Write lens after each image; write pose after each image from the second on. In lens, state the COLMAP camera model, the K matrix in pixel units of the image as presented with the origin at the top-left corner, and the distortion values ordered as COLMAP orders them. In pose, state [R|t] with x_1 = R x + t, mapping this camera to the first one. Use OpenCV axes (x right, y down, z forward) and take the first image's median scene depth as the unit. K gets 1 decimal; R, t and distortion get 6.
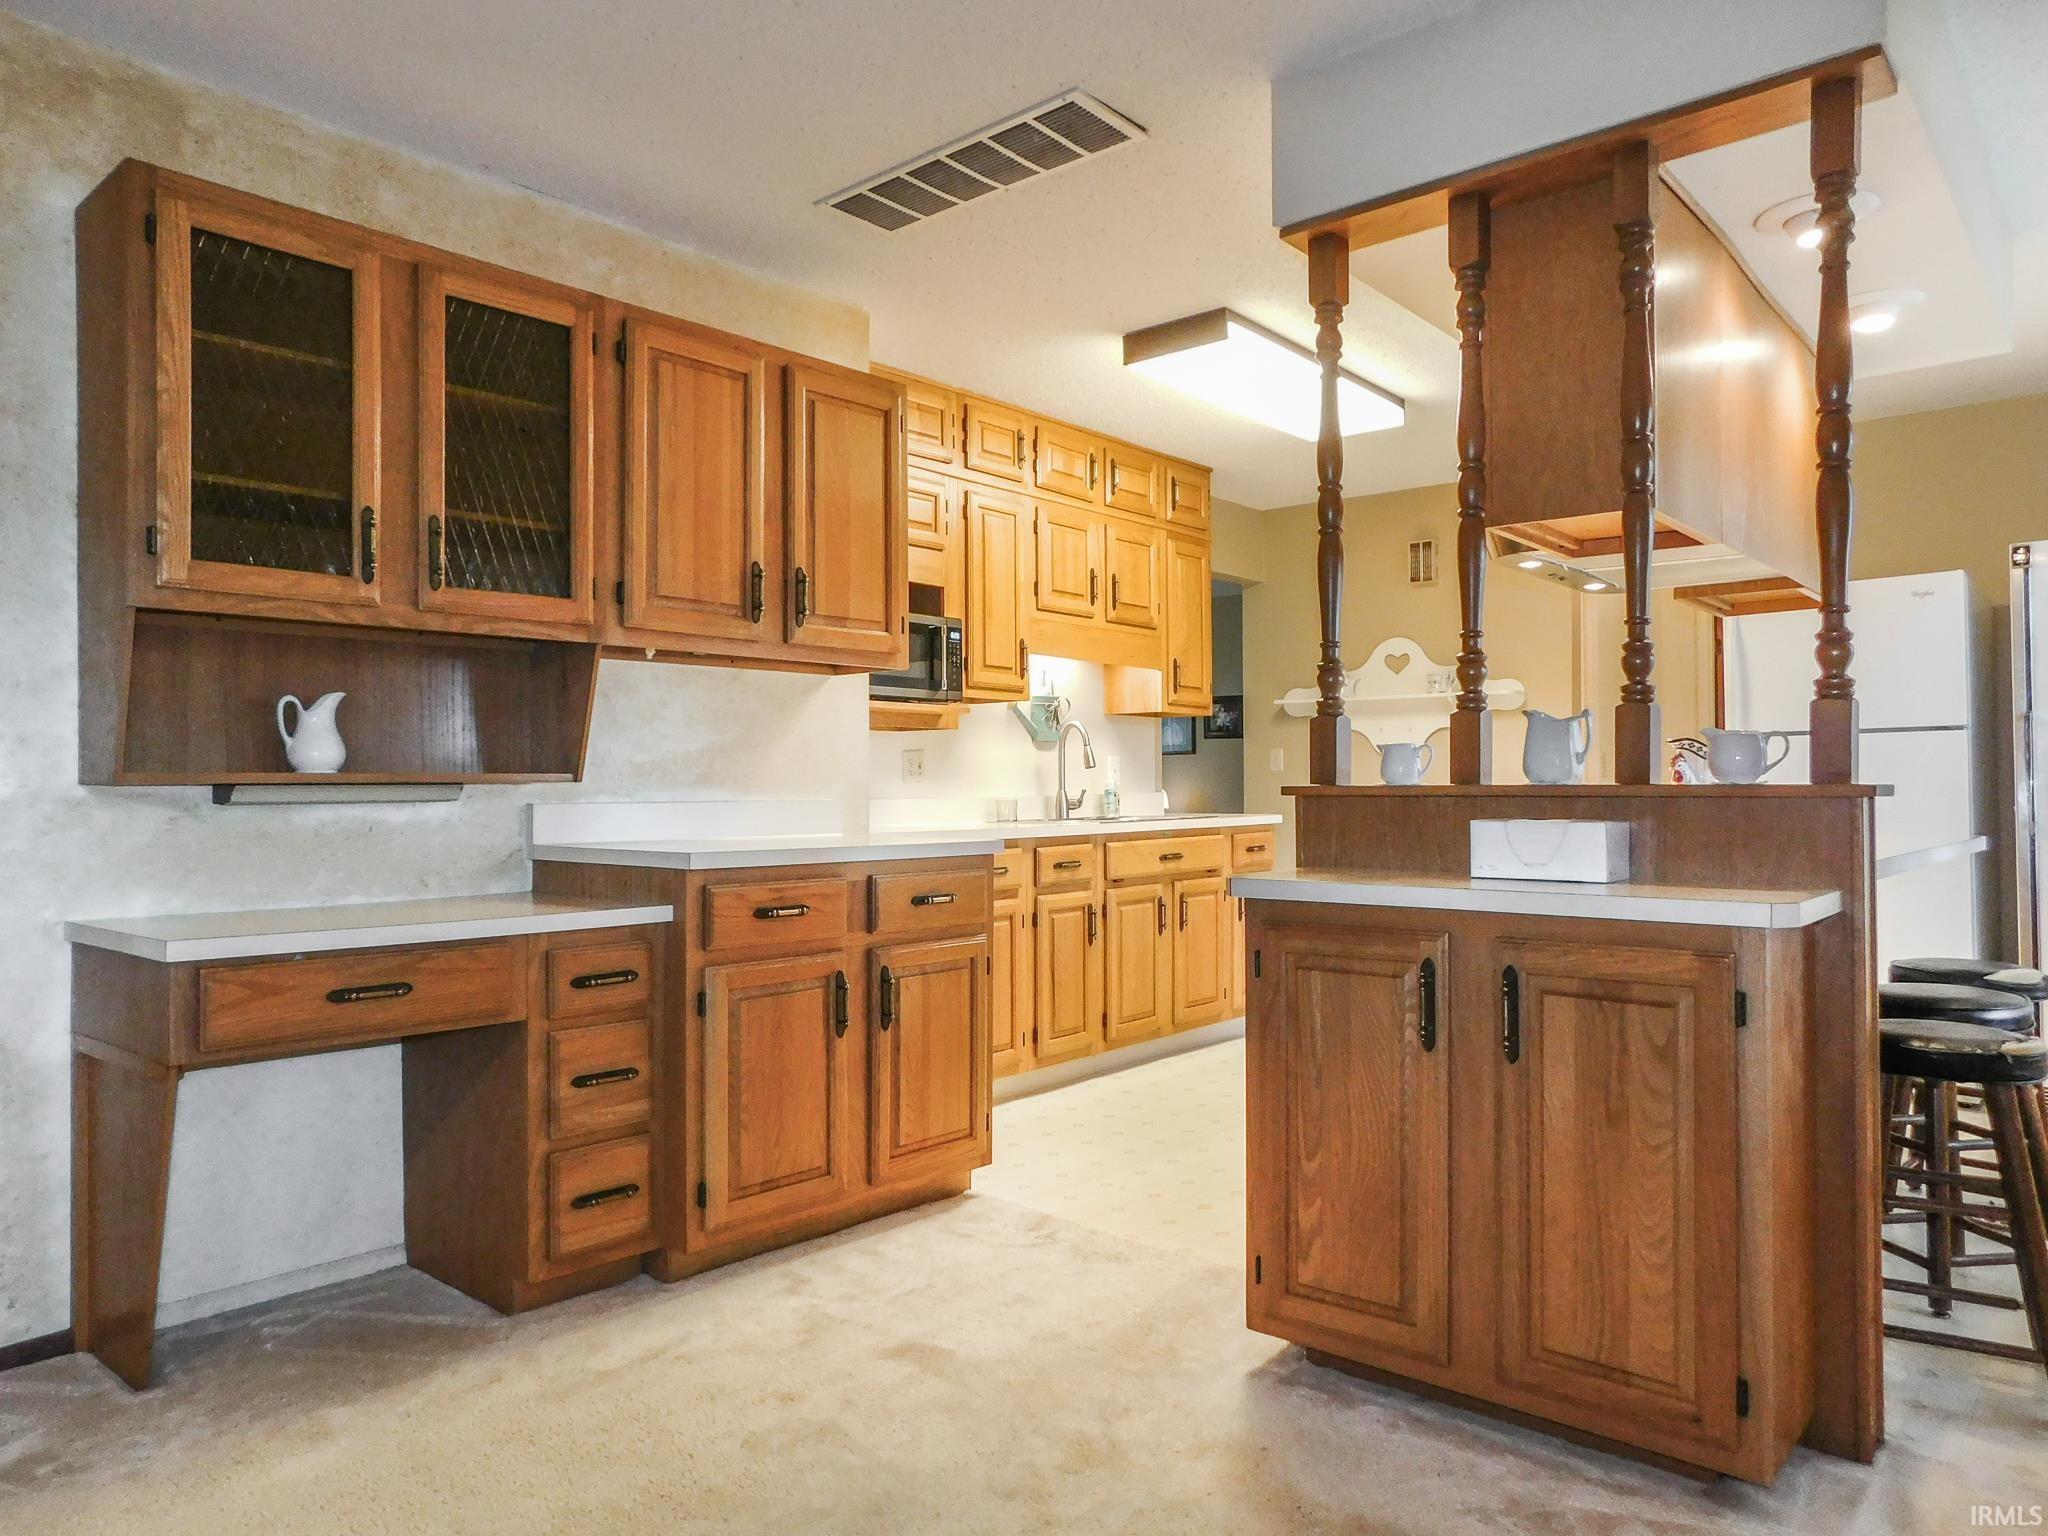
lens RADIAL K [[1386.0, 0, 989.6], [0, 1386.0, 784.5], [0, 0, 1]] dist [-0.060160, 0.059395]
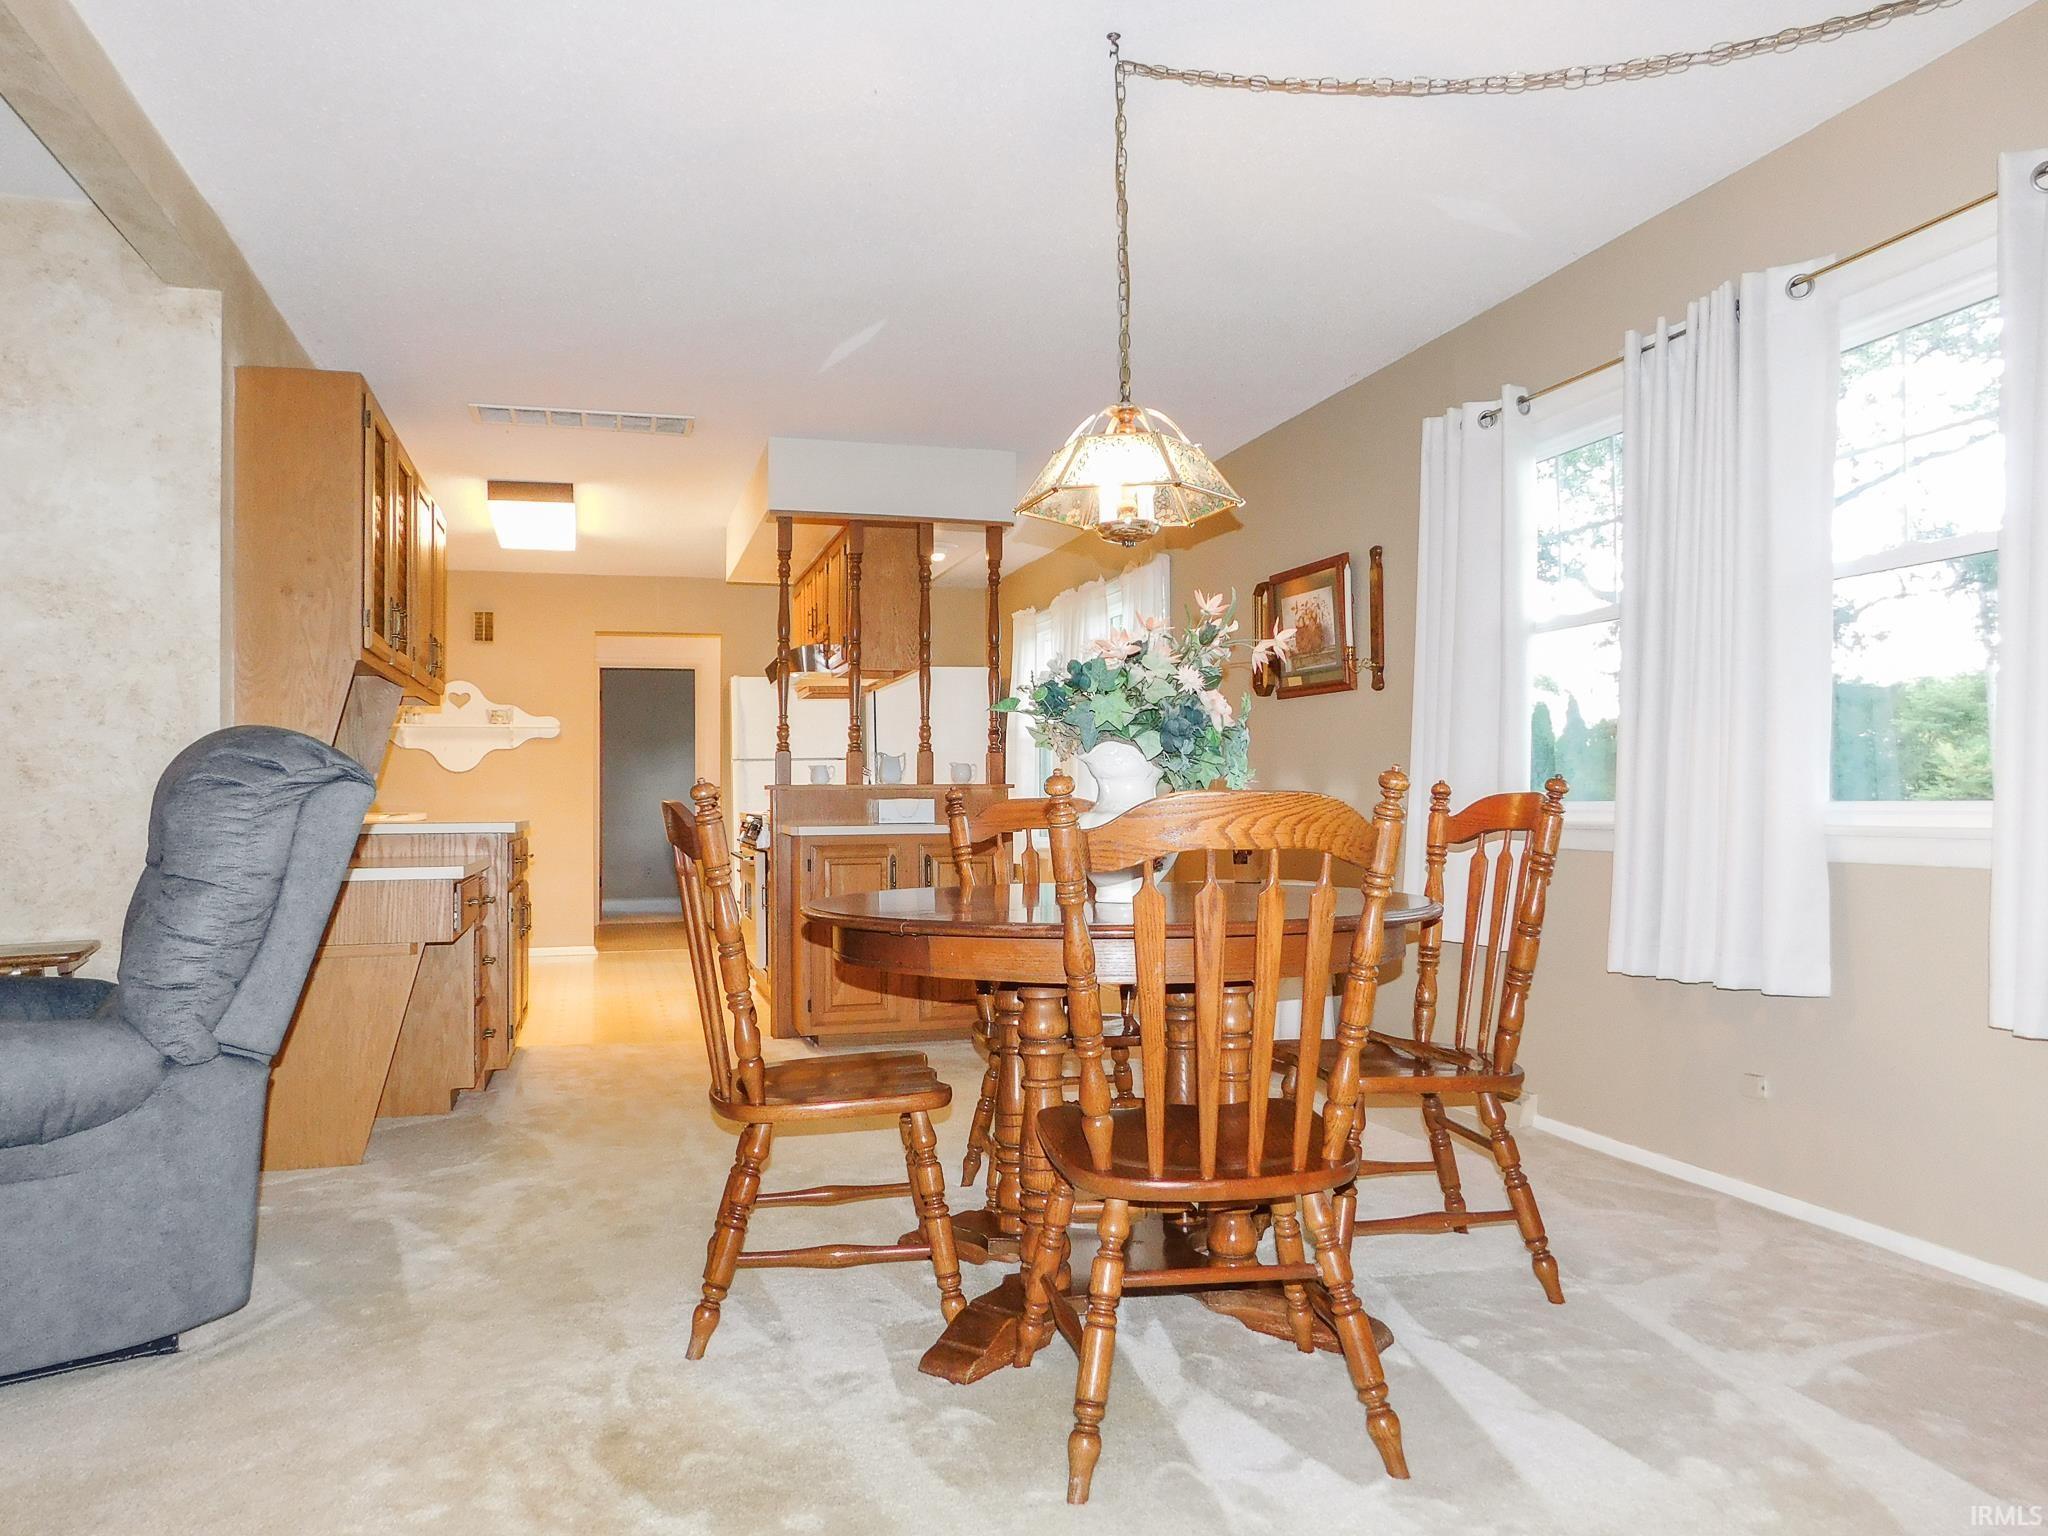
lens RADIAL K [[1386.0, 0, 989.6], [0, 1386.0, 784.5], [0, 0, 1]] dist [-0.060160, 0.059395]
pose [[0.533457, -0.000151, 0.845827, -0.693644], [0.008968, 0.999945, -0.005477, 0.007709], [-0.845780, 0.010507, 0.533429, -0.180616]]
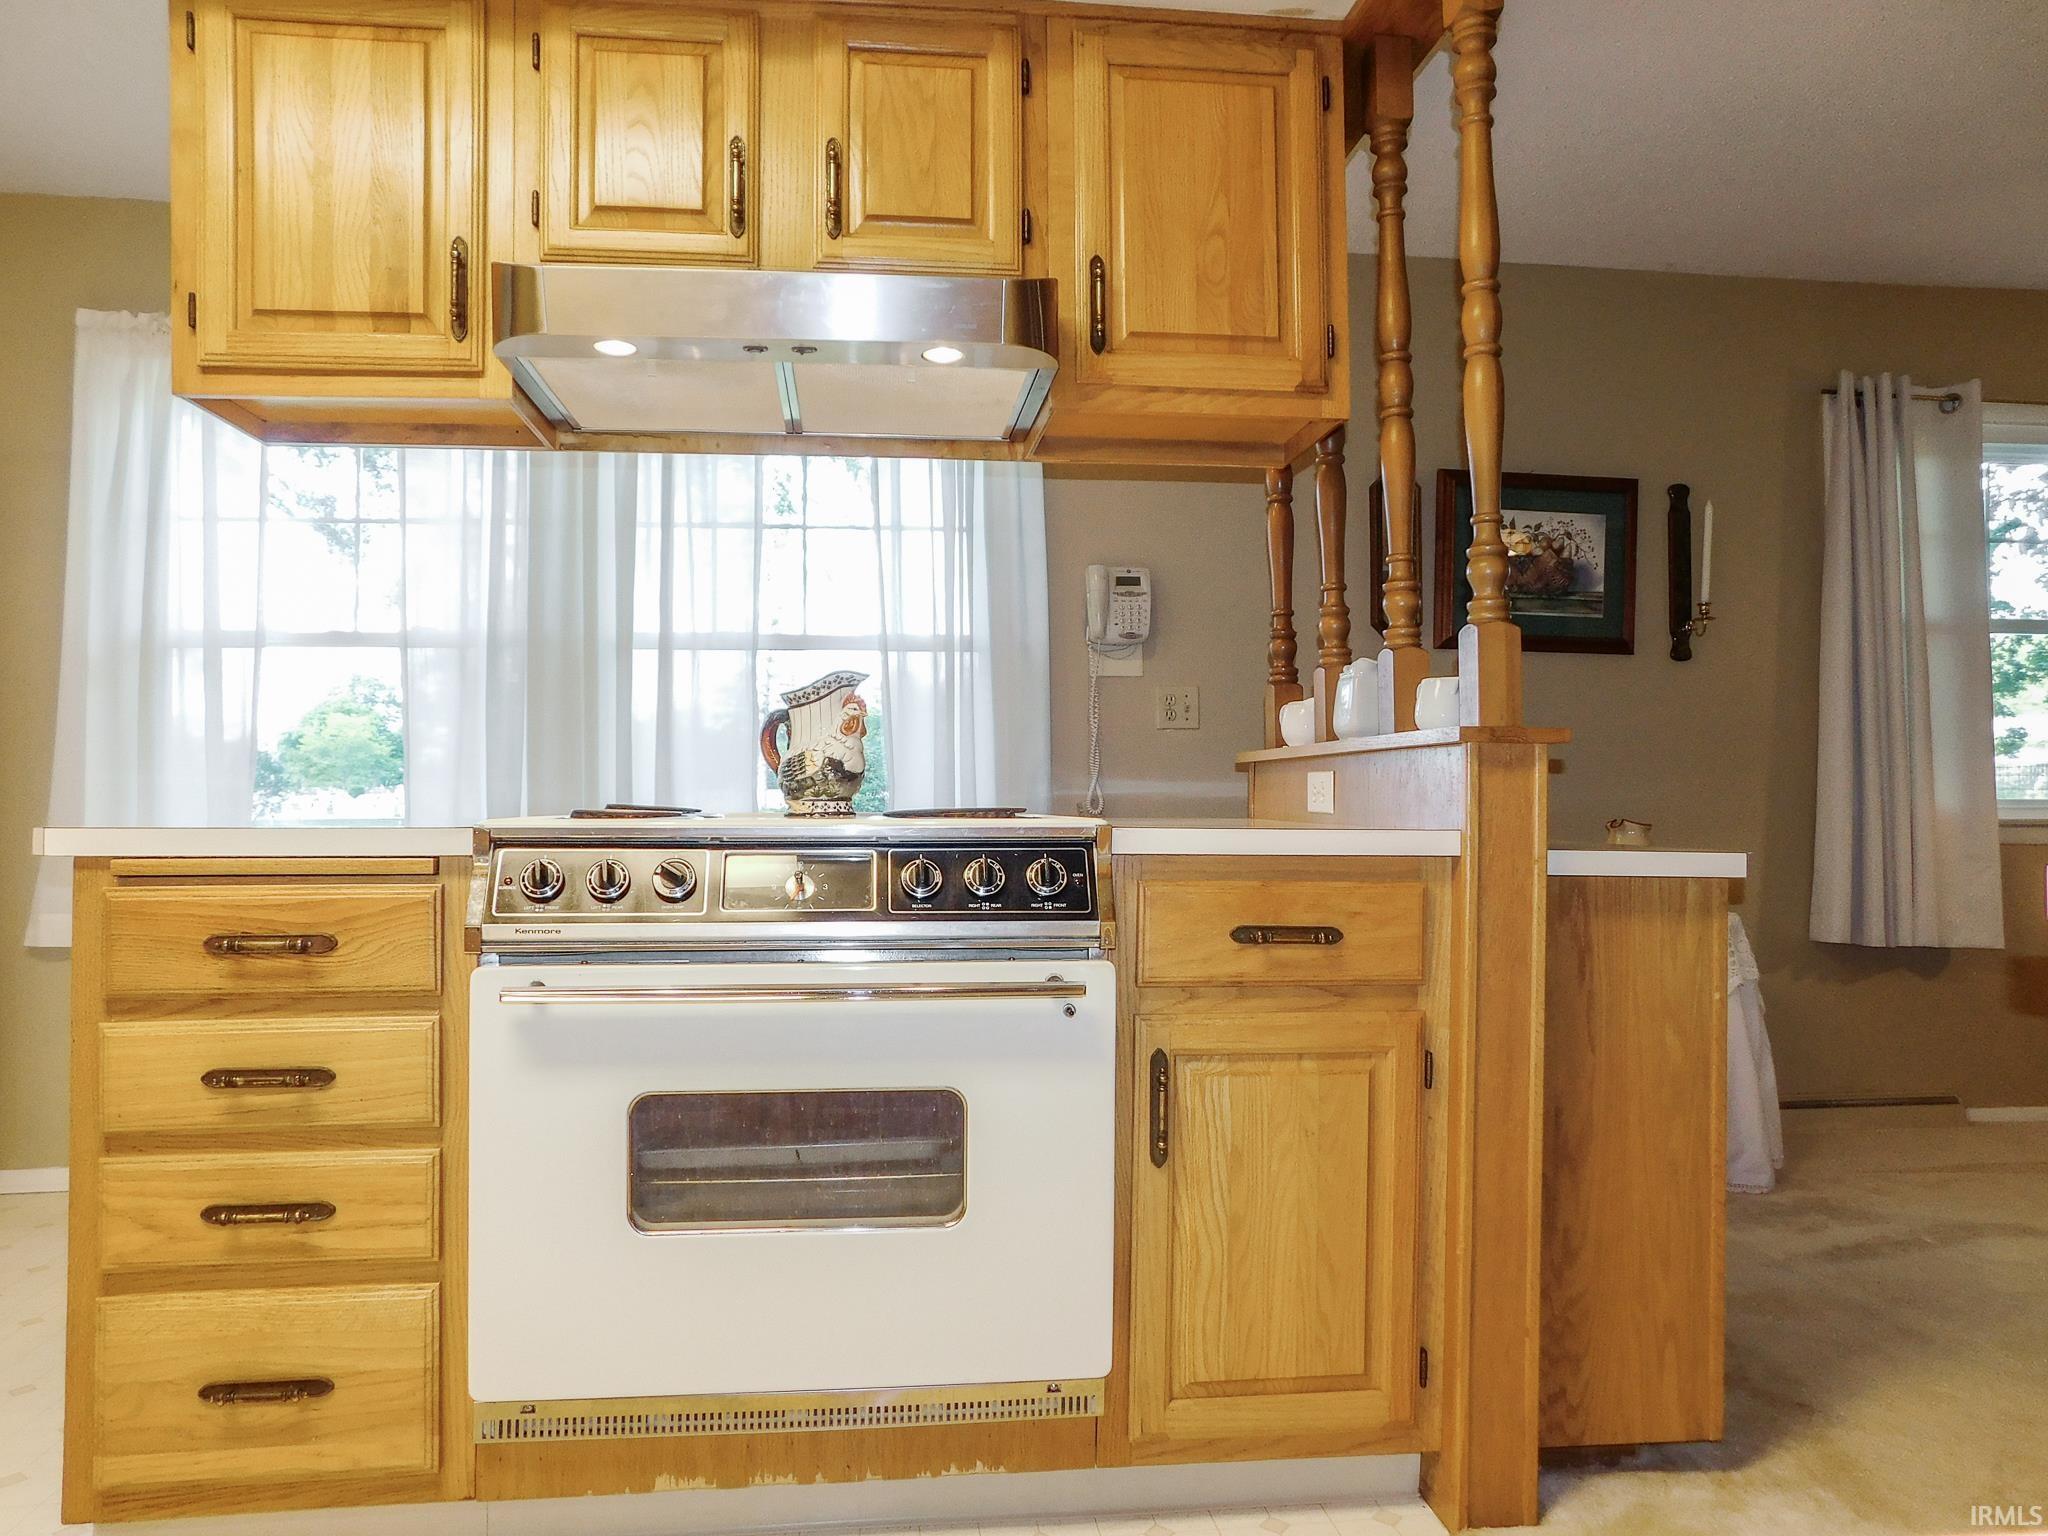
lens RADIAL K [[1391.5, 0, 966.7], [0, 1391.5, 779.0], [0, 0, 1]] dist [-0.050120, 0.054131]
pose [[-0.746552, 0.012100, 0.665217, -0.005108], [0.001472, 0.999862, -0.016534, 0.018507], [-0.665325, -0.011365, -0.746467, 0.876613]]
